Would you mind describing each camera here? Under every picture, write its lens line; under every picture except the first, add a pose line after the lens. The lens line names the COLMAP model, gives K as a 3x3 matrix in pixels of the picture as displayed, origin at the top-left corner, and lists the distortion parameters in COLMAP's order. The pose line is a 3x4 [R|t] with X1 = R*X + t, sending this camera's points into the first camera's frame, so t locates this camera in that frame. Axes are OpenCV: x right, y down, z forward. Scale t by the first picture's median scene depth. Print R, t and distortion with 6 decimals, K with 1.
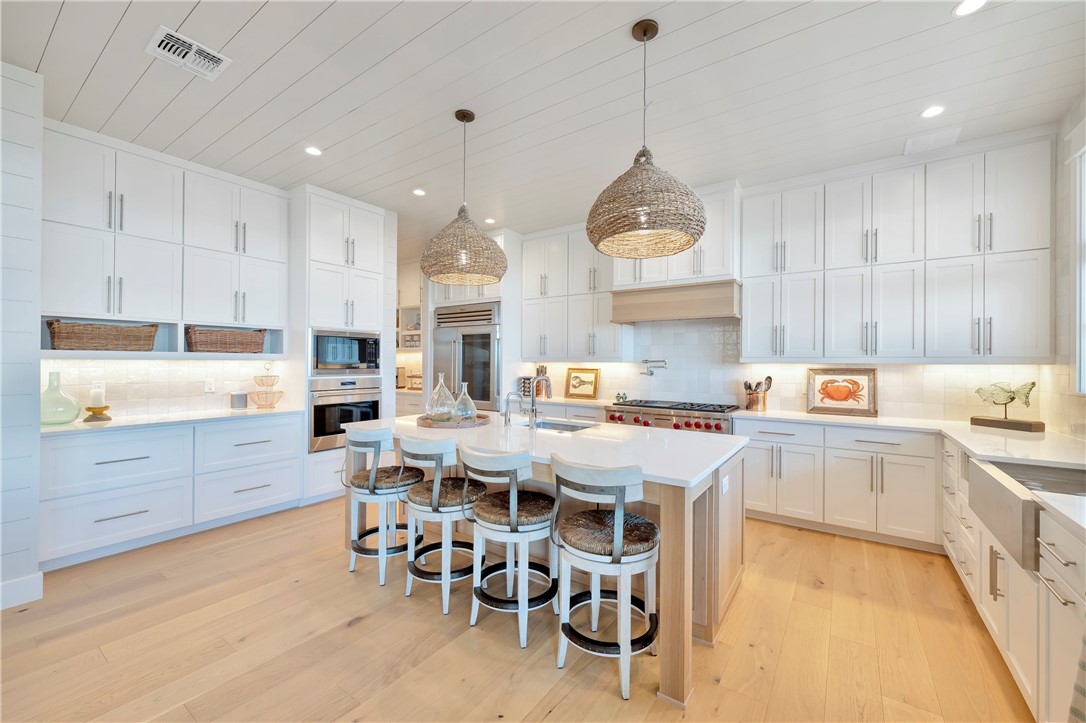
lens RADIAL K [[426.9, 0, 558.3], [0, 426.9, 362.4], [0, 0, 1]] dist [0.001327, -0.000499]
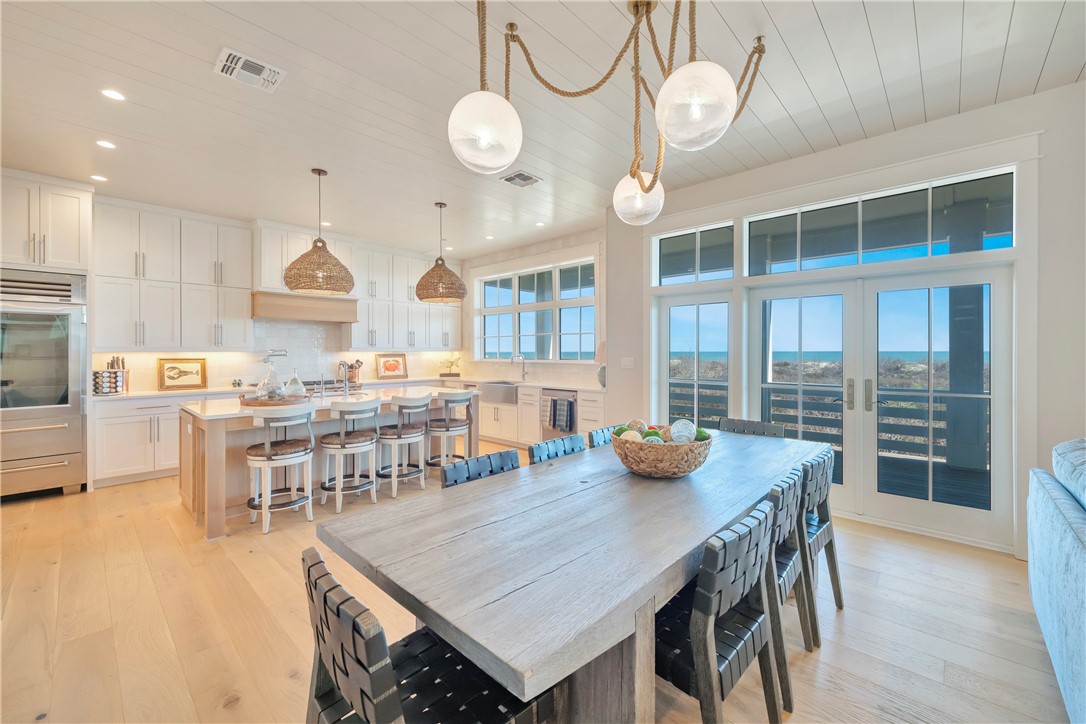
lens RADIAL K [[426.9, 0, 550.7], [0, 426.9, 353.1], [0, 0, 1]] dist [0.001327, -0.000499]
pose [[0.143810, -0.010718, 0.989547, -0.995380], [0.004906, 0.999937, 0.010117, -0.004473], [-0.989593, 0.003399, 0.143853, 0.046000]]
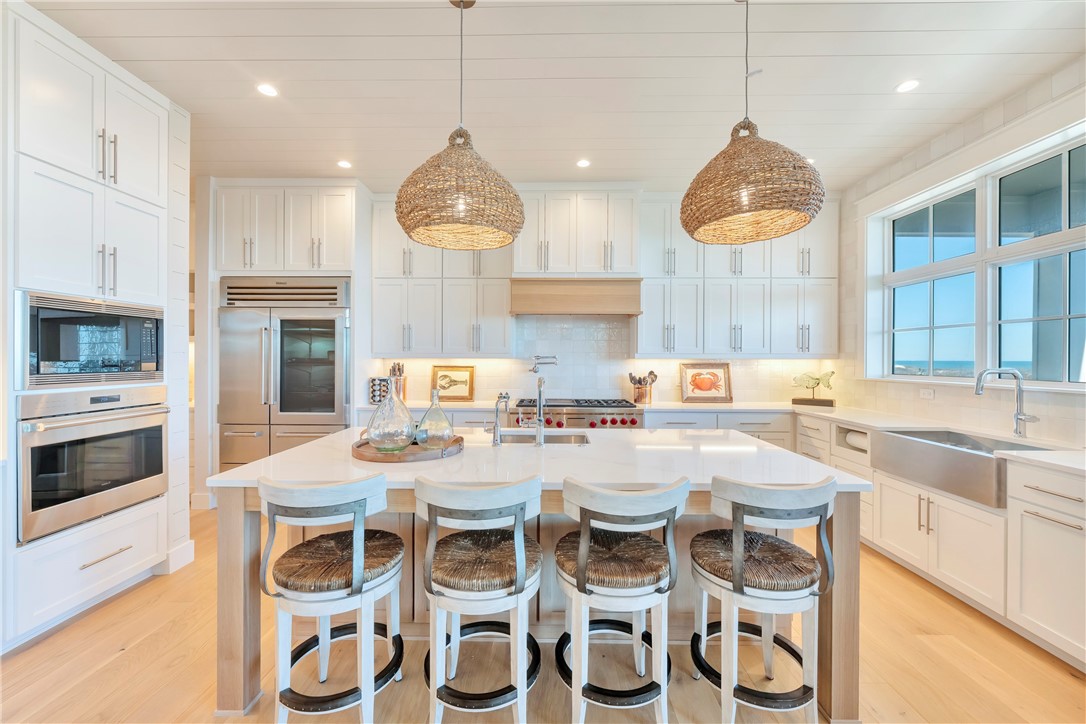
lens RADIAL K [[426.9, 0, 546.5], [0, 426.9, 361.2], [0, 0, 1]] dist [0.001327, -0.000499]
pose [[0.834221, -0.006792, 0.551388, -0.327560], [0.002910, 0.999964, 0.007914, -0.001669], [-0.551422, -0.004997, 0.834211, 0.240869]]
